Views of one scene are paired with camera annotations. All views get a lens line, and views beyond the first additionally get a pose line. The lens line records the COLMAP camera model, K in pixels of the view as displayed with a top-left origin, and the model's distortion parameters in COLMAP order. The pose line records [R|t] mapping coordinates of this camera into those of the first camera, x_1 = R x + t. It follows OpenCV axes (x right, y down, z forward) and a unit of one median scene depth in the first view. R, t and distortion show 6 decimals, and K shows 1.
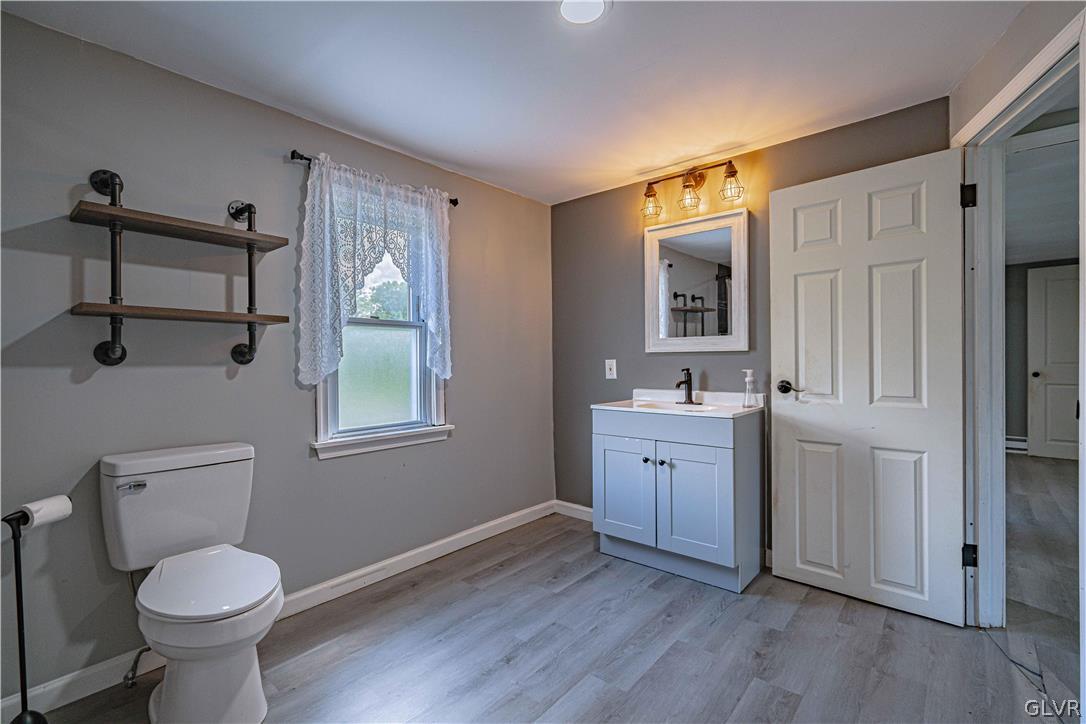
lens RADIAL K [[493.0, 0, 526.4], [0, 493.0, 362.7], [0, 0, 1]] dist [-0.001439, 0.000518]
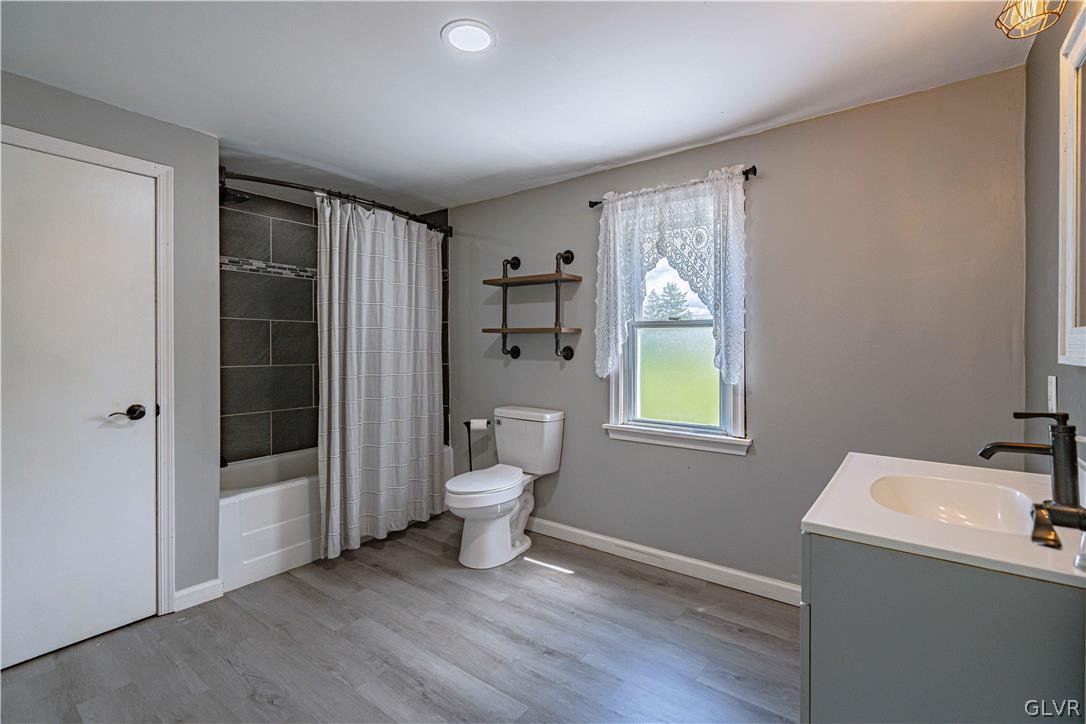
lens RADIAL K [[493.7, 0, 544.2], [0, 493.7, 345.5], [0, 0, 1]] dist [-0.000263, 0.000162]
pose [[0.074487, 0.008940, -0.997182, 0.767679], [-0.005980, 0.999946, 0.008518, -0.044923], [0.997204, 0.005329, 0.074536, 0.694565]]
